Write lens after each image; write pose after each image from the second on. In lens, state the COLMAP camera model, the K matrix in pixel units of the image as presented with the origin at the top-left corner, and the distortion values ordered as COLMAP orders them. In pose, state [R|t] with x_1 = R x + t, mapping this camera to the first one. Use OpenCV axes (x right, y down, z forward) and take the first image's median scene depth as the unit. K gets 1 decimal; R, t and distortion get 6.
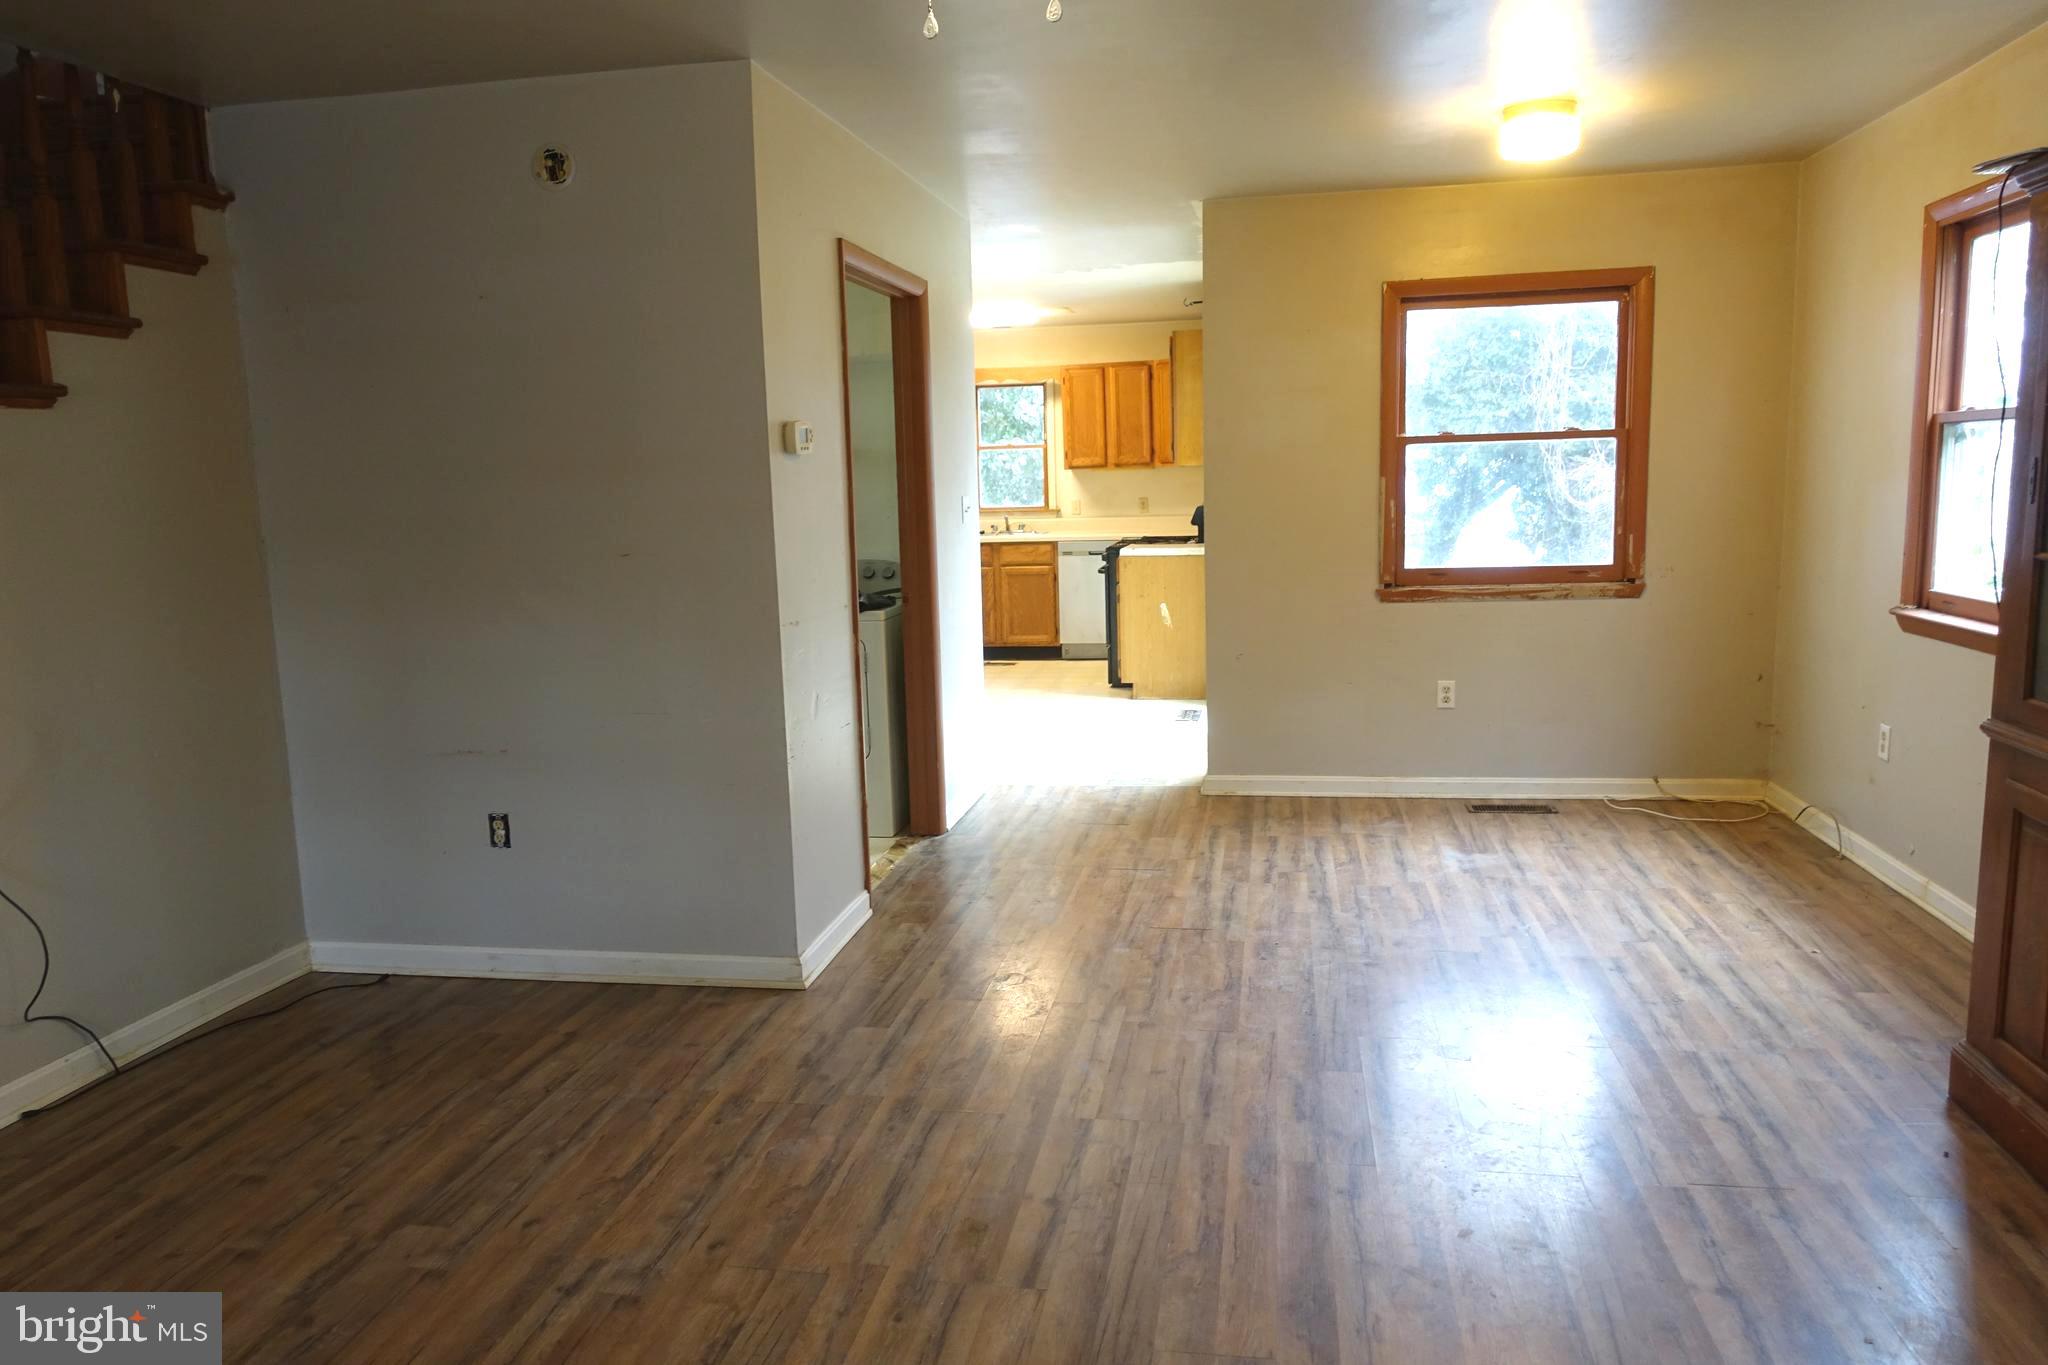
lens RADIAL K [[1408.8, 0, 1032.6], [0, 1408.8, 690.8], [0, 0, 1]] dist [0.004336, -0.001198]
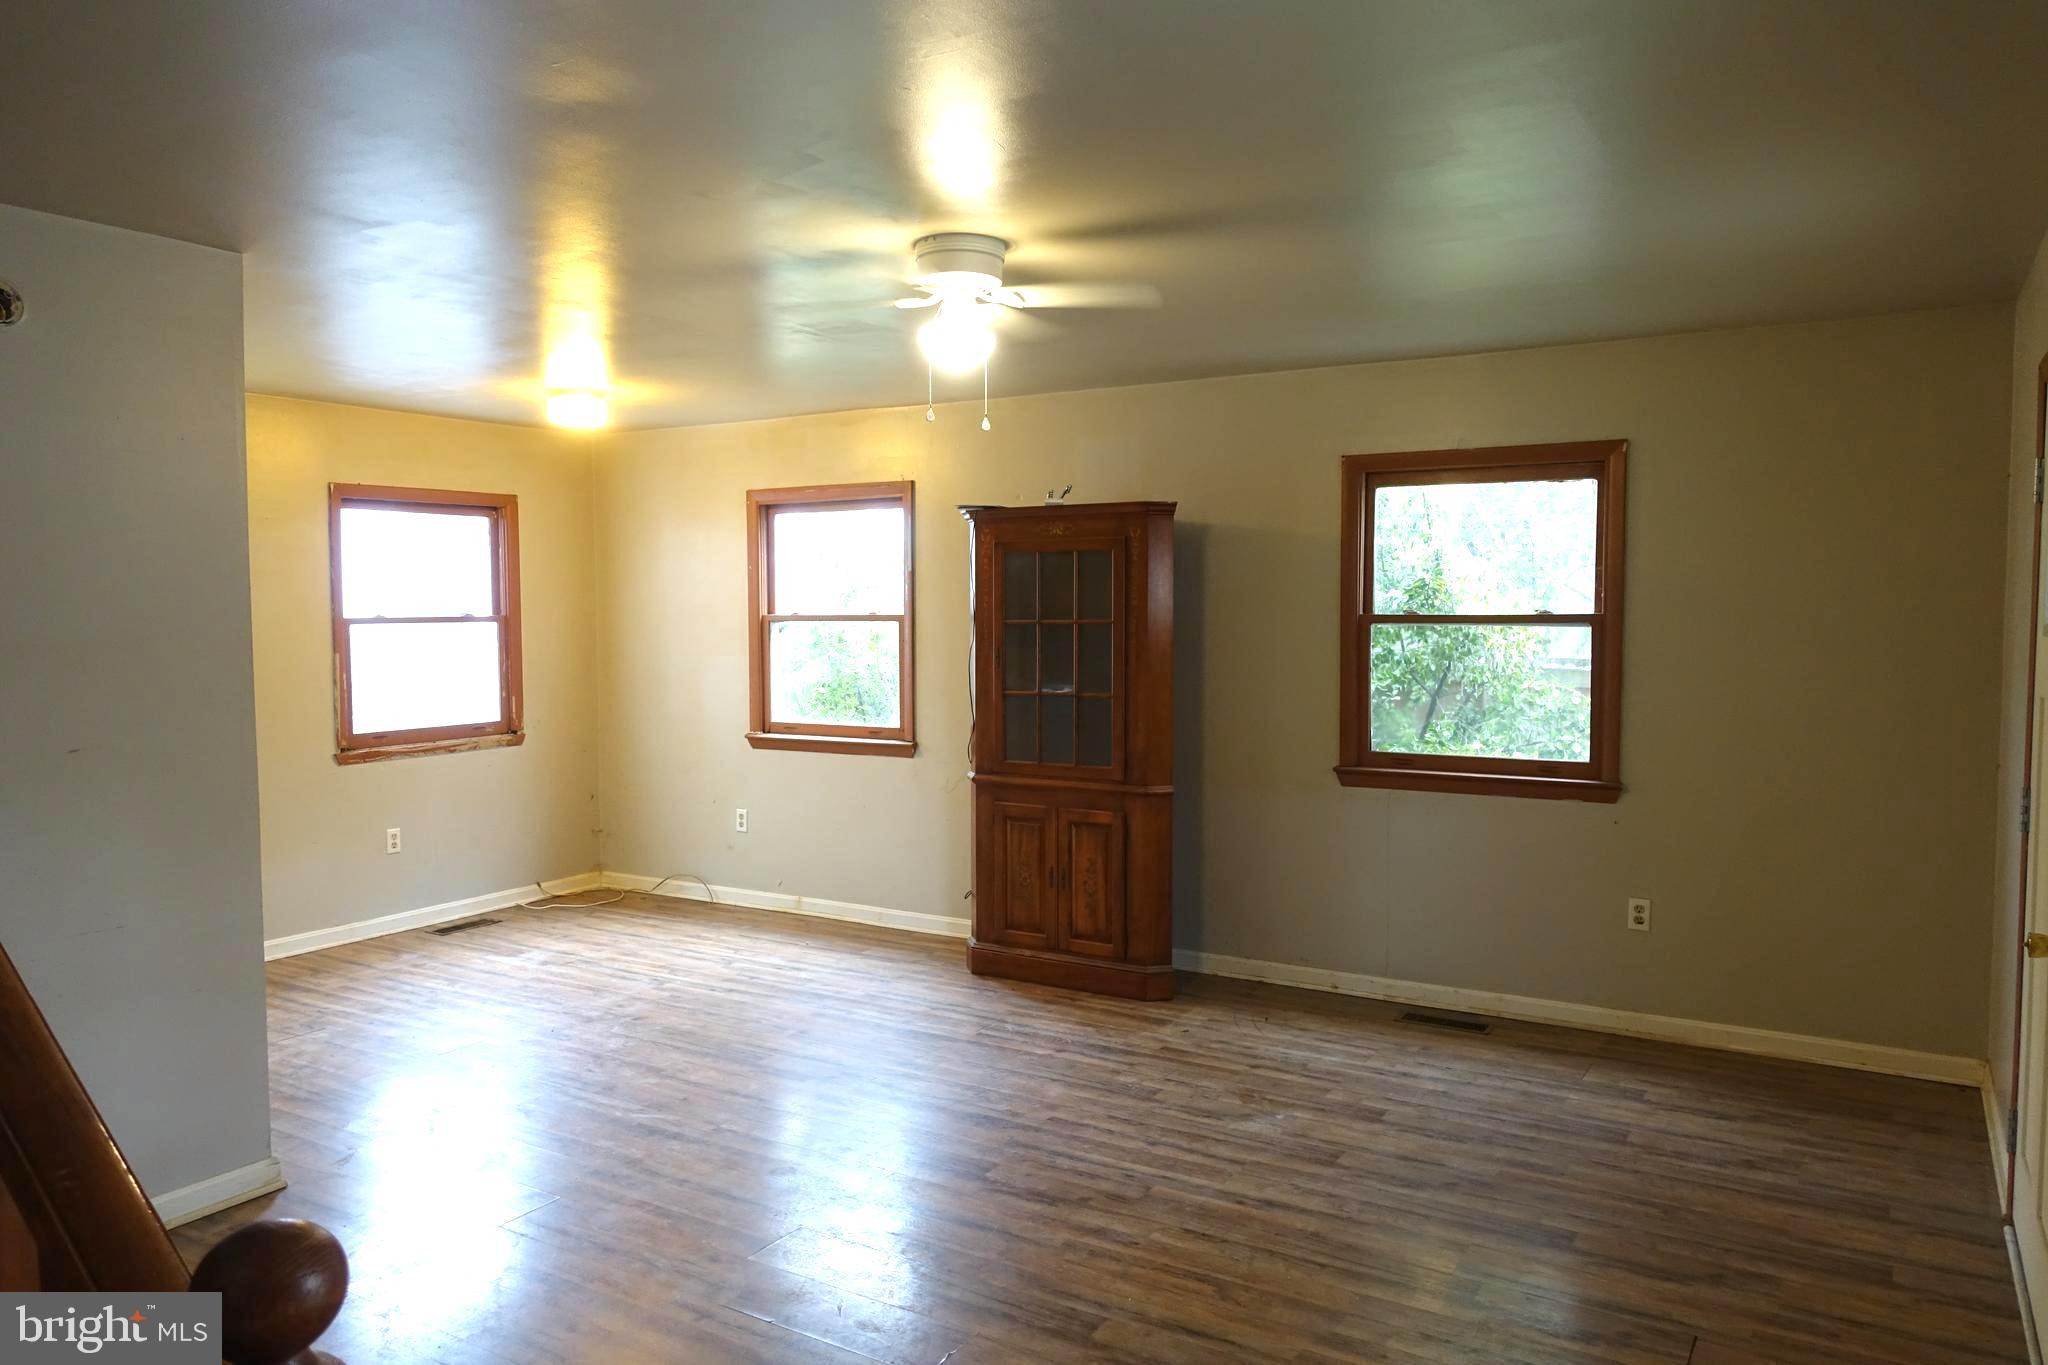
lens RADIAL K [[1408.8, 0, 1024.8], [0, 1408.8, 680.1], [0, 0, 1]] dist [0.004336, -0.001198]
pose [[0.370705, -0.022830, 0.928470, -0.715879], [0.138207, 0.989923, -0.030840, -0.025505], [-0.918410, 0.139754, 0.370125, 0.109044]]
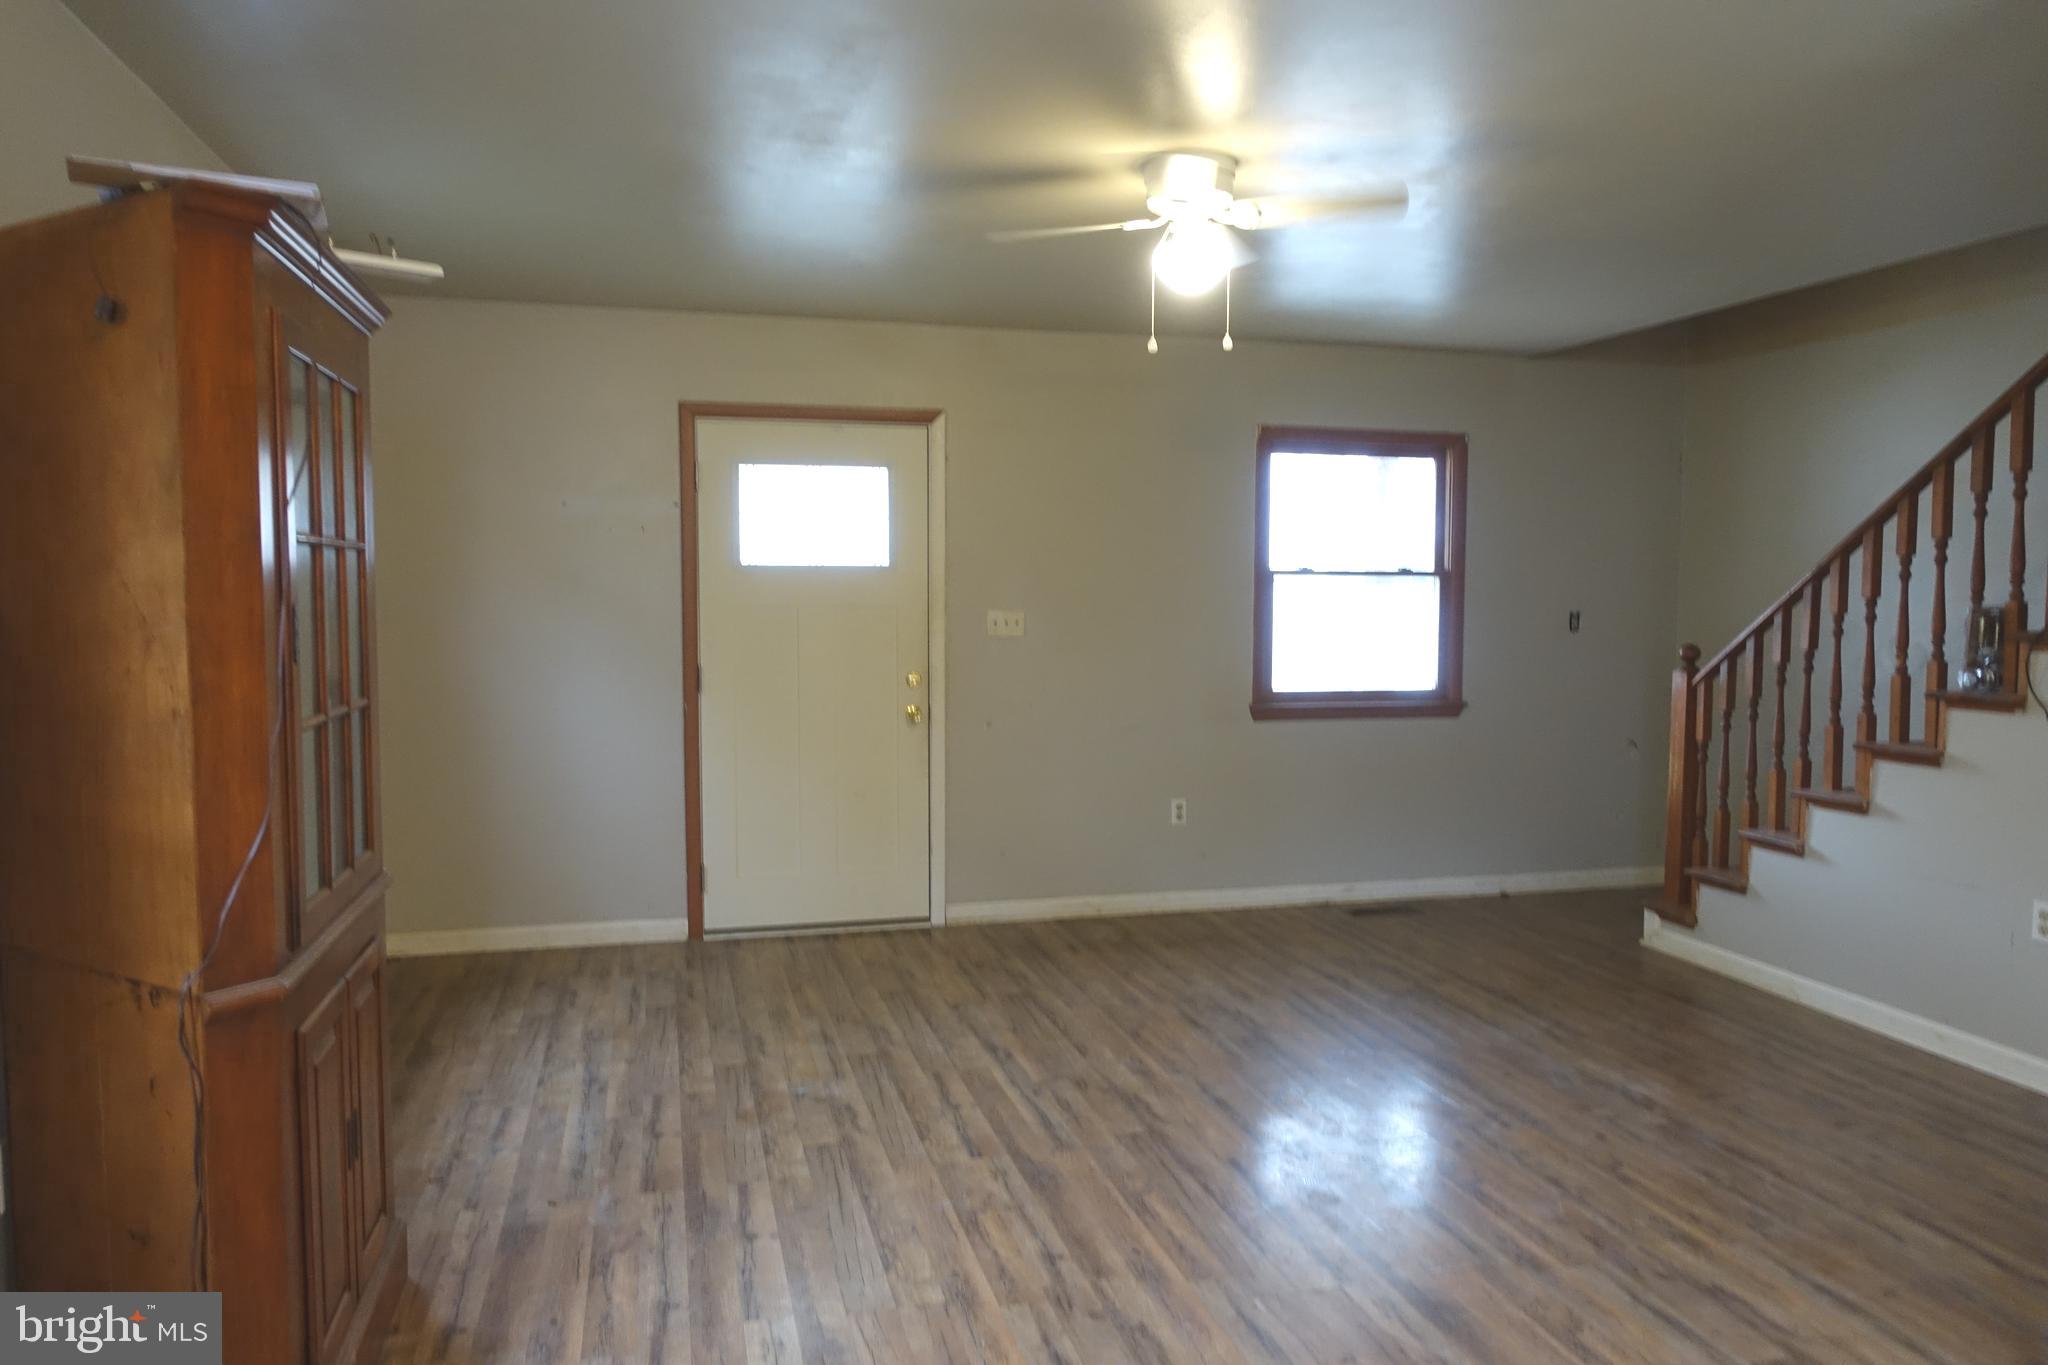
lens RADIAL K [[1408.8, 0, 1023.9], [0, 1408.8, 676.9], [0, 0, 1]] dist [0.004336, -0.001198]
pose [[-0.910989, 0.049064, -0.409503, 0.387057], [-0.044212, 0.975560, 0.215239, -0.180142], [0.410055, 0.214185, -0.886555, 1.077228]]
